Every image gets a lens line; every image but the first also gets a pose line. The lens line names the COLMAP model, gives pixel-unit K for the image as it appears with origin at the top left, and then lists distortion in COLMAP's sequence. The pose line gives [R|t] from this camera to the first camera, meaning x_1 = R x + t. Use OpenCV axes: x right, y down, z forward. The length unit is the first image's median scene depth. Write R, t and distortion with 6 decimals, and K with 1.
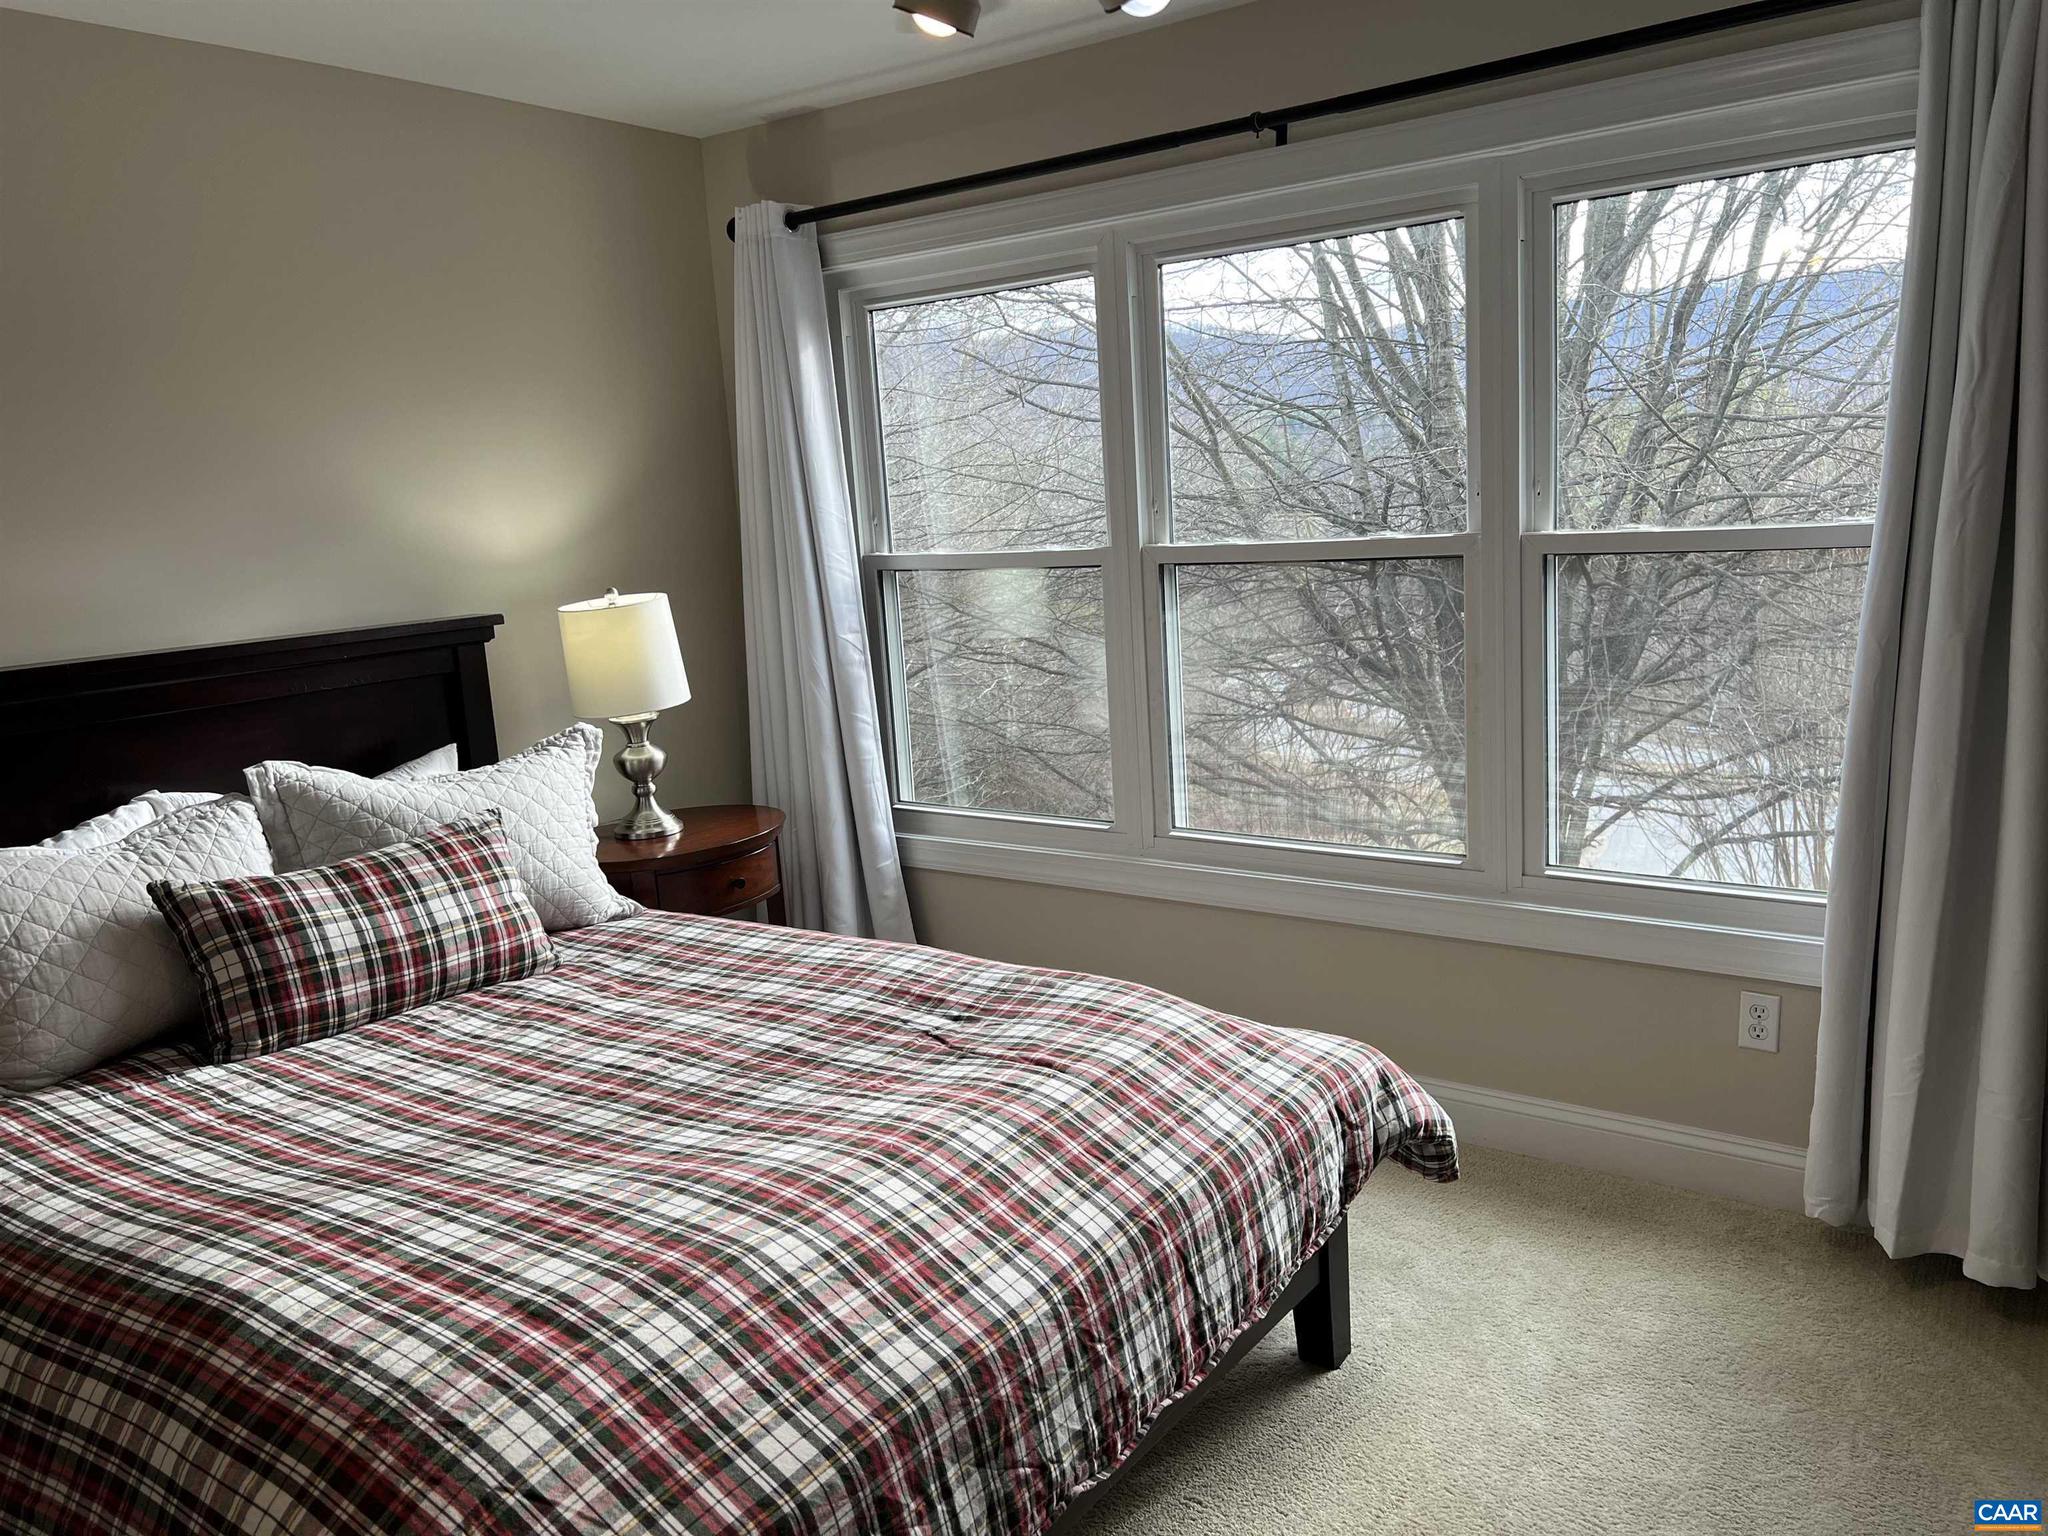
lens RADIAL K [[1540.9, 0, 1020.3], [0, 1540.9, 778.8], [0, 0, 1]] dist [0.056409, -0.071721]
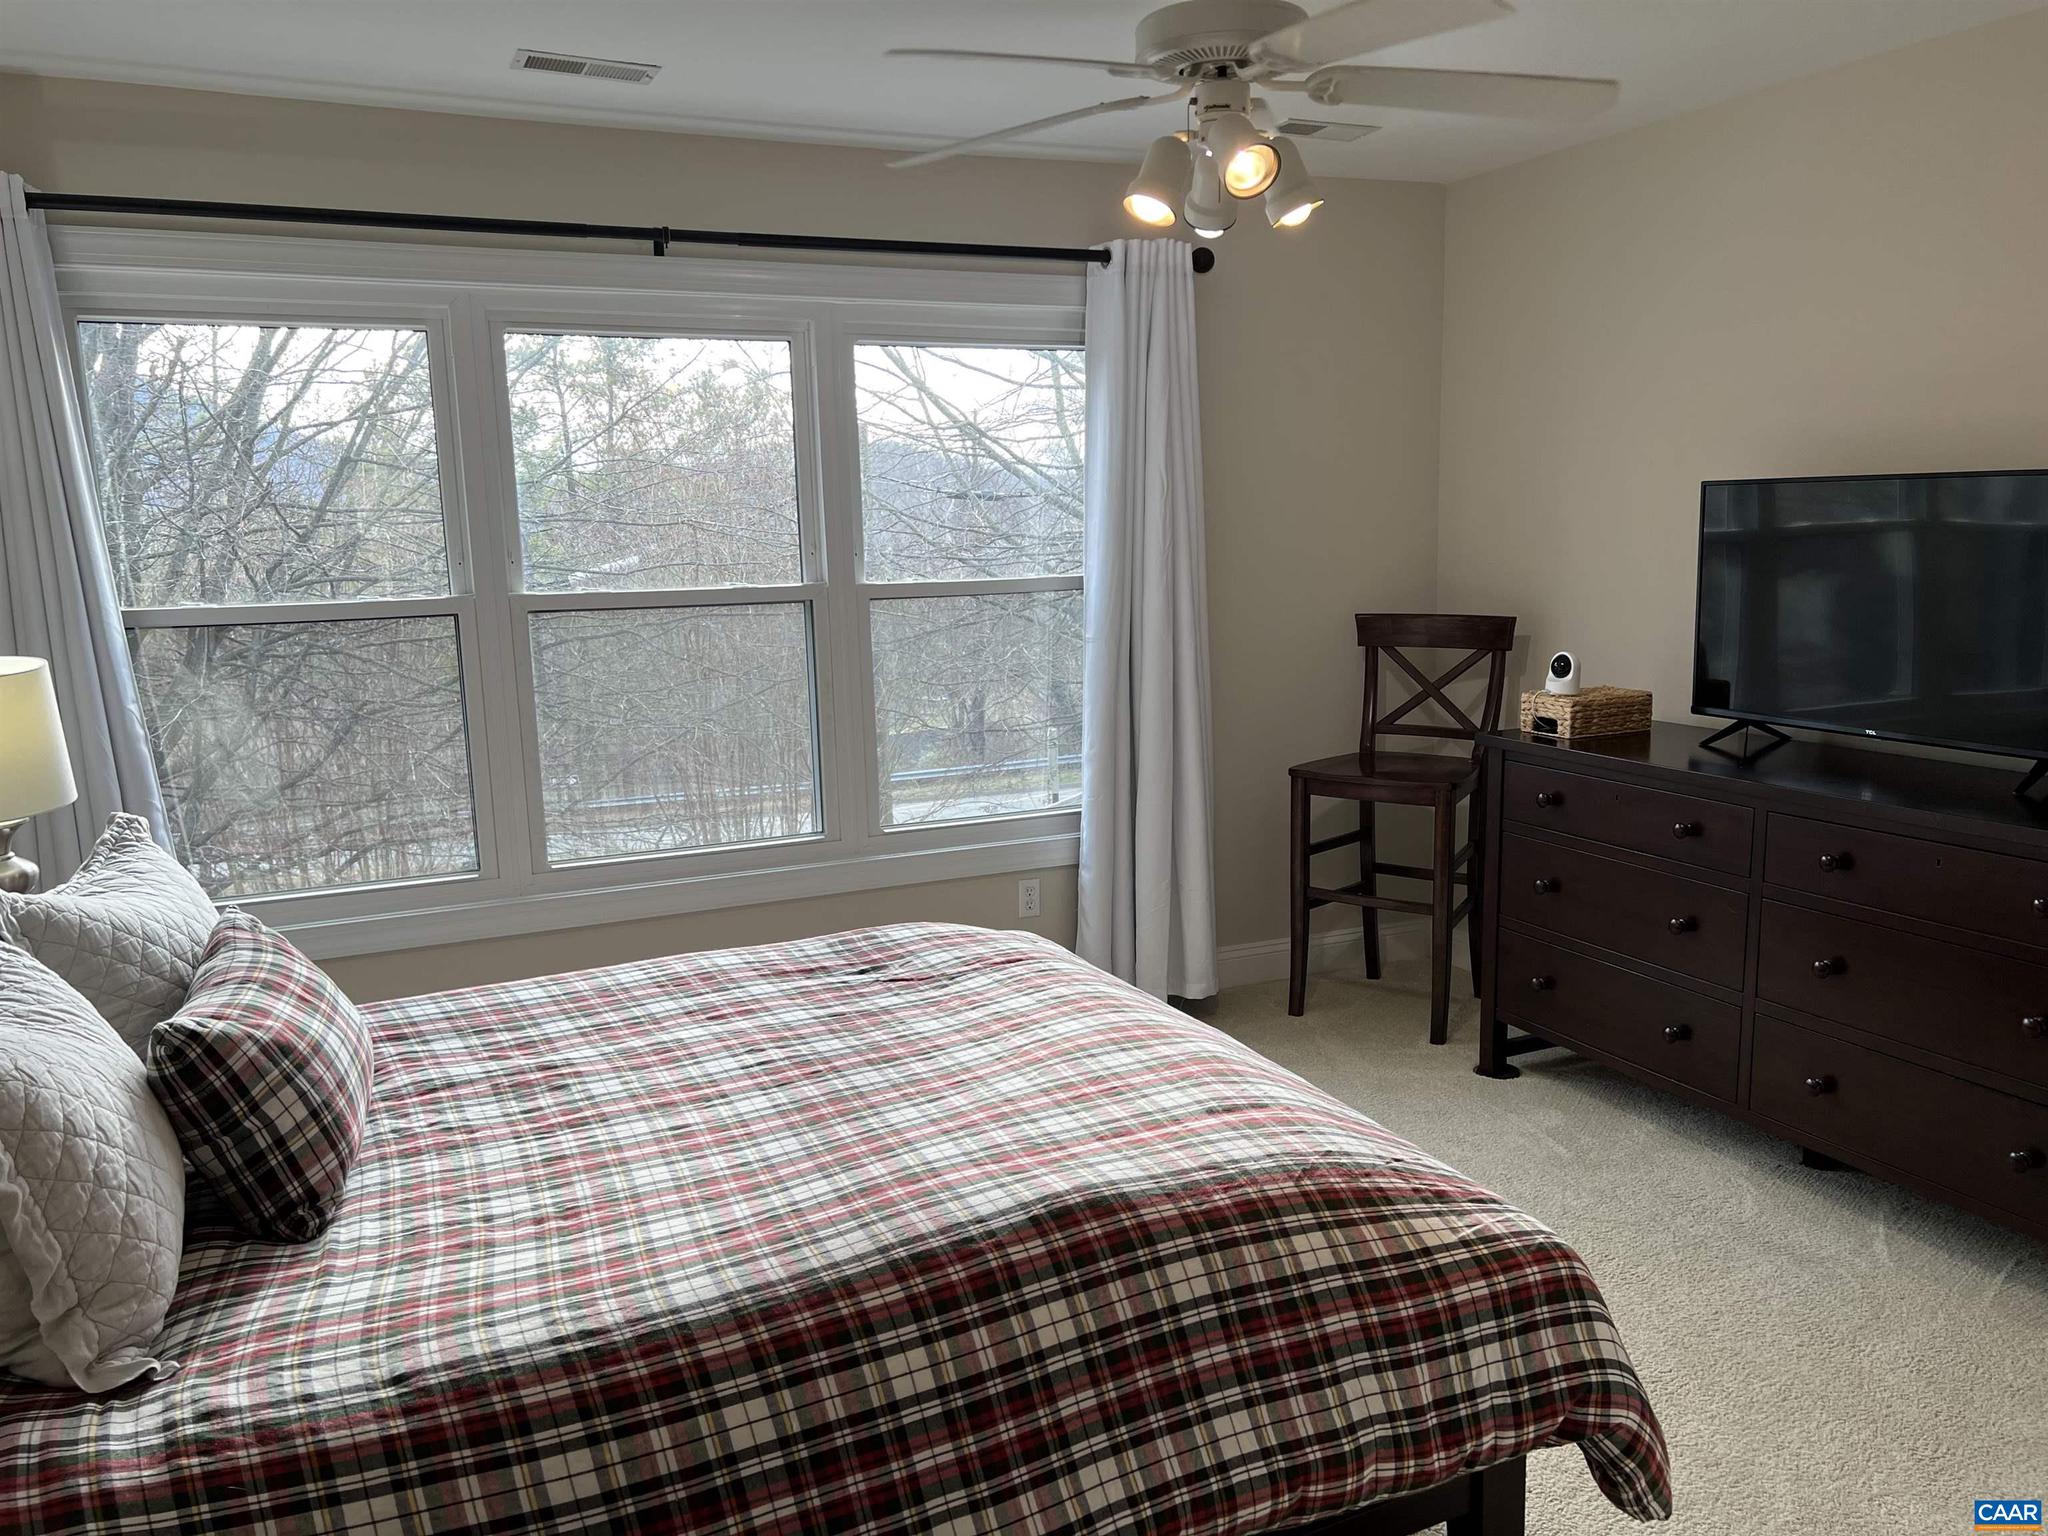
lens RADIAL K [[1540.9, 0, 1035.0], [0, 1540.9, 767.2], [0, 0, 1]] dist [0.056409, -0.071721]
pose [[0.477746, -0.092596, 0.873604, -1.002429], [0.159712, 0.987012, 0.017275, 0.002294], [-0.863858, 0.131272, 0.486330, 0.298823]]
